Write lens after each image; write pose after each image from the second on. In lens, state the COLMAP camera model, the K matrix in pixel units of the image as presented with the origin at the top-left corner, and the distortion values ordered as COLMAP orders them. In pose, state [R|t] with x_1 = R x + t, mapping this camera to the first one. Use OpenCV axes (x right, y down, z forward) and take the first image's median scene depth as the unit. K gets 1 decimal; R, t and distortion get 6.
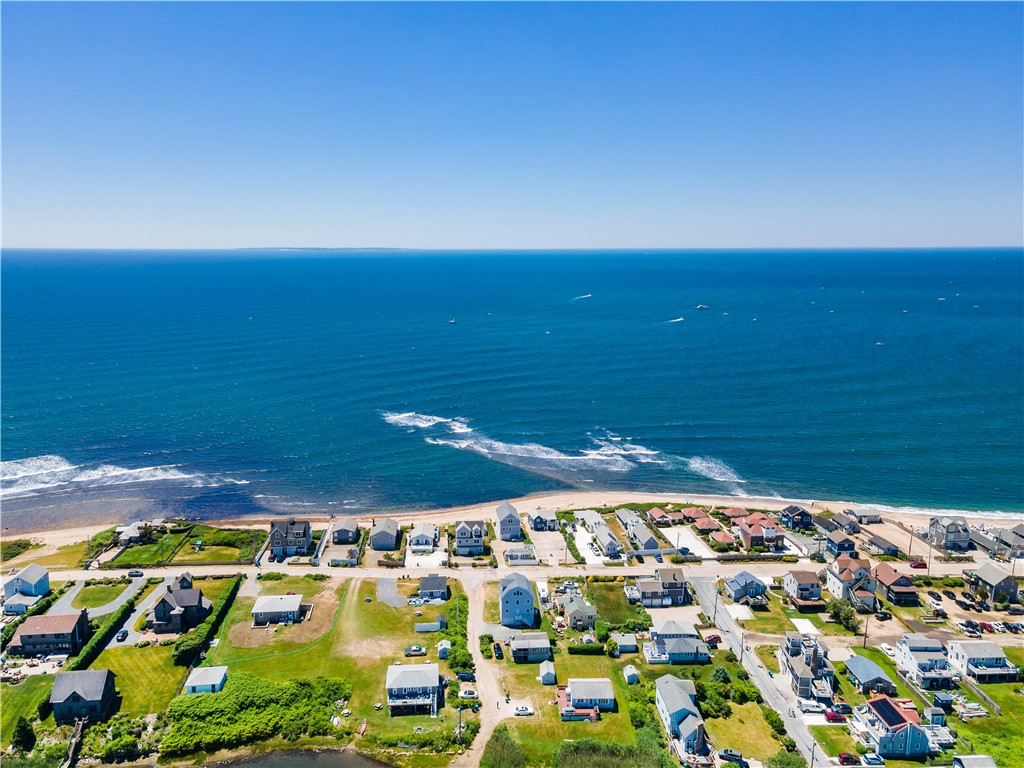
lens RADIAL K [[748.3, 0, 489.8], [0, 748.3, 381.0], [0, 0, 1]] dist [0.038516, 0.003866]
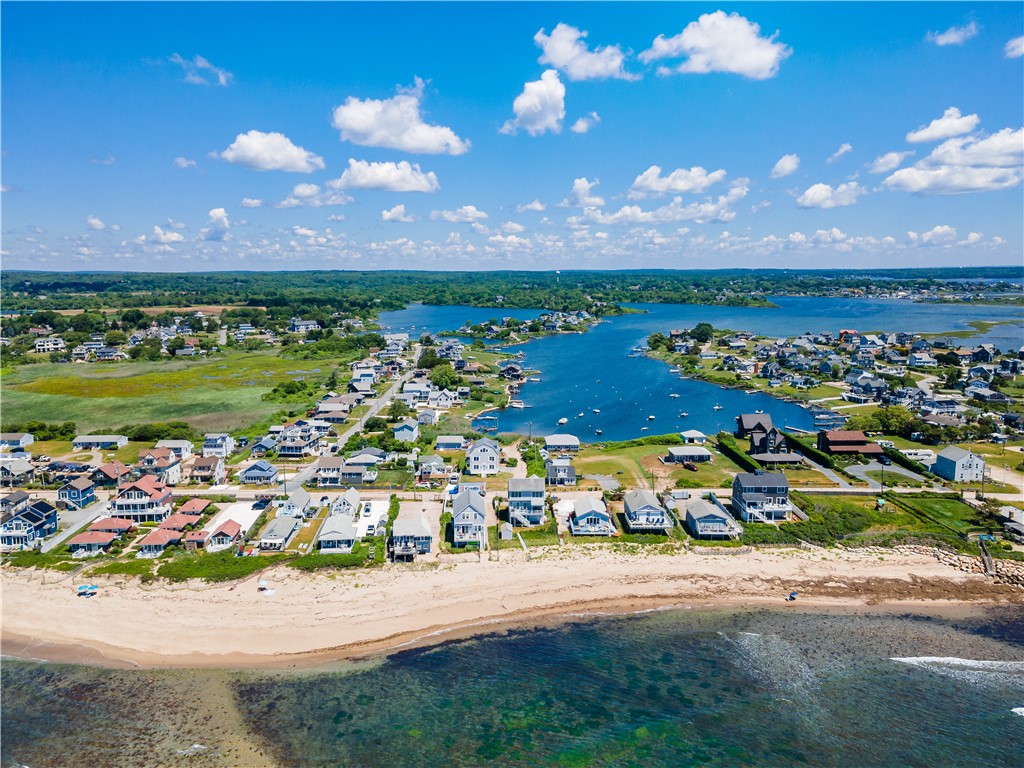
lens RADIAL K [[748.3, 0, 489.8], [0, 748.3, 381.0], [0, 0, 1]] dist [0.038516, 0.003866]
pose [[-0.997594, -0.000757, 0.069325, -0.046374], [0.021966, 0.944973, 0.326411, -0.170460], [-0.065758, 0.327148, -0.942682, 1.818788]]
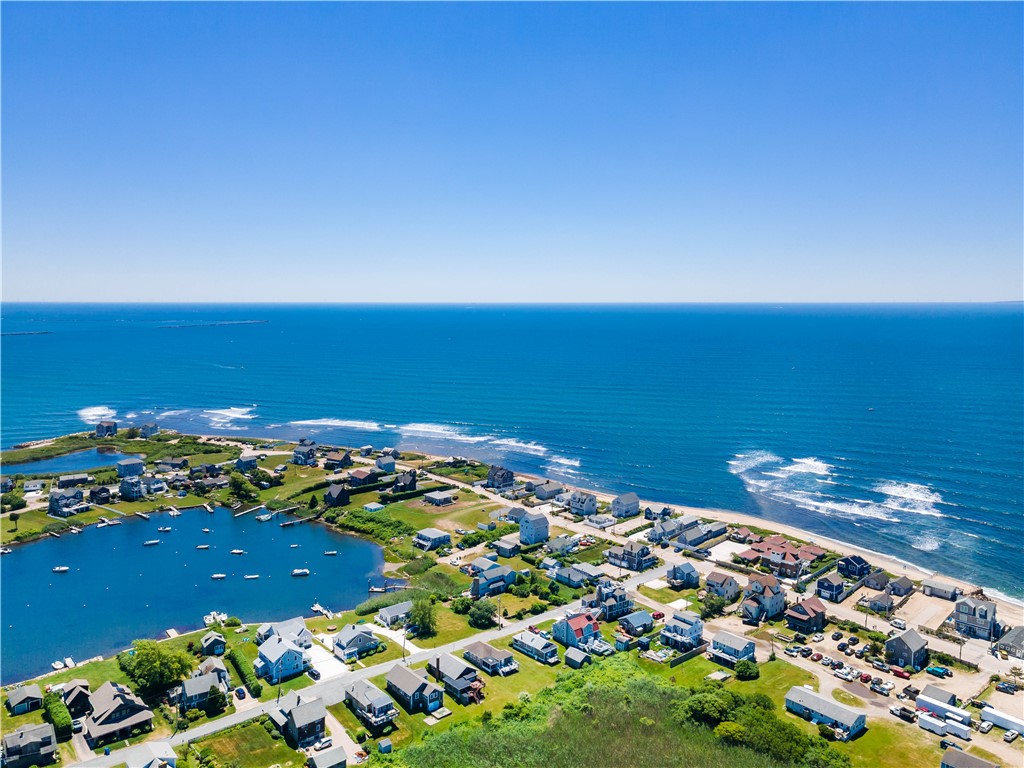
lens RADIAL K [[748.3, 0, 489.8], [0, 748.3, 381.0], [0, 0, 1]] dist [0.038516, 0.003866]
pose [[0.612292, 0.087427, -0.785783, 1.031054], [-0.147684, 0.989022, -0.005038, 0.013885], [0.776716, 0.119133, 0.618482, -0.041017]]
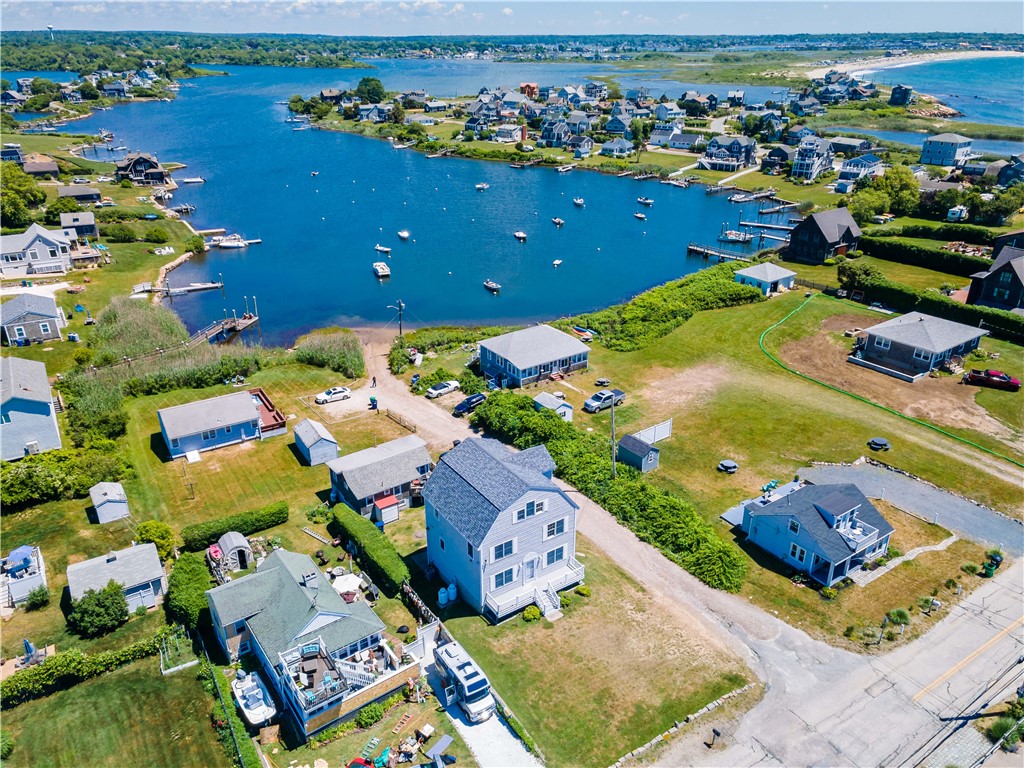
lens RADIAL K [[747.1, 0, 502.8], [0, 747.1, 364.7], [0, 0, 1]] dist [0.045244, 0.007075]
pose [[-0.860495, 0.207794, -0.465156, 0.139056], [-0.090145, 0.836531, 0.540454, 0.074921], [0.501420, 0.506990, -0.701099, 1.051726]]
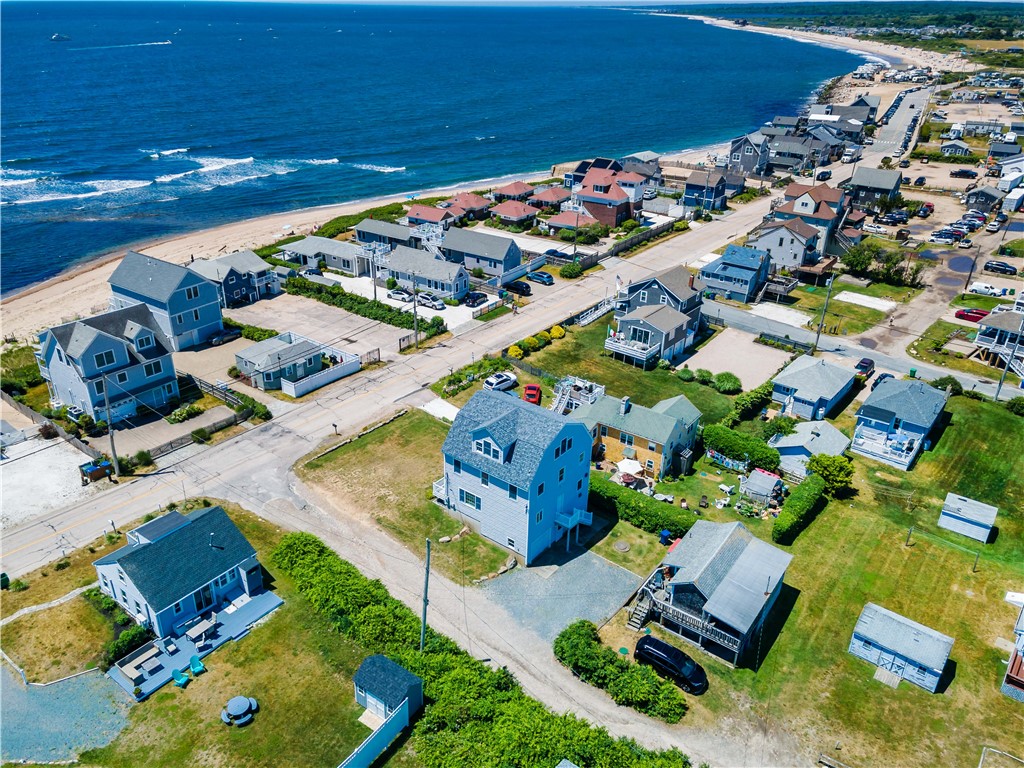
lens RADIAL K [[748.3, 0, 489.8], [0, 748.3, 381.0], [0, 0, 1]] dist [0.038516, 0.003866]
pose [[0.665775, -0.327786, 0.670298, -0.144775], [0.127412, 0.935088, 0.330721, 0.141421], [-0.735193, -0.134782, 0.664323, 0.730972]]
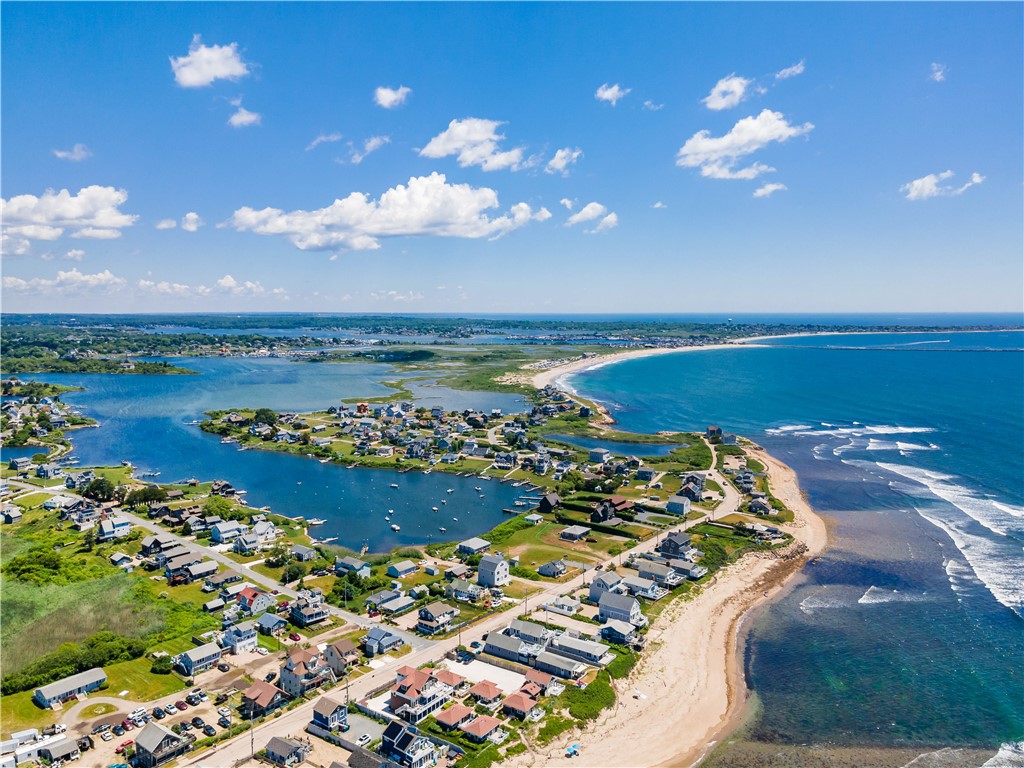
lens RADIAL K [[752.2, 0, 474.8], [0, 752.2, 384.3], [0, 0, 1]] dist [0.043794, 0.004697]
pose [[-0.683307, 0.076139, -0.726150, 0.970345], [-0.132094, 0.965245, 0.225509, -0.338710], [0.718083, 0.250011, -0.649501, 1.636341]]
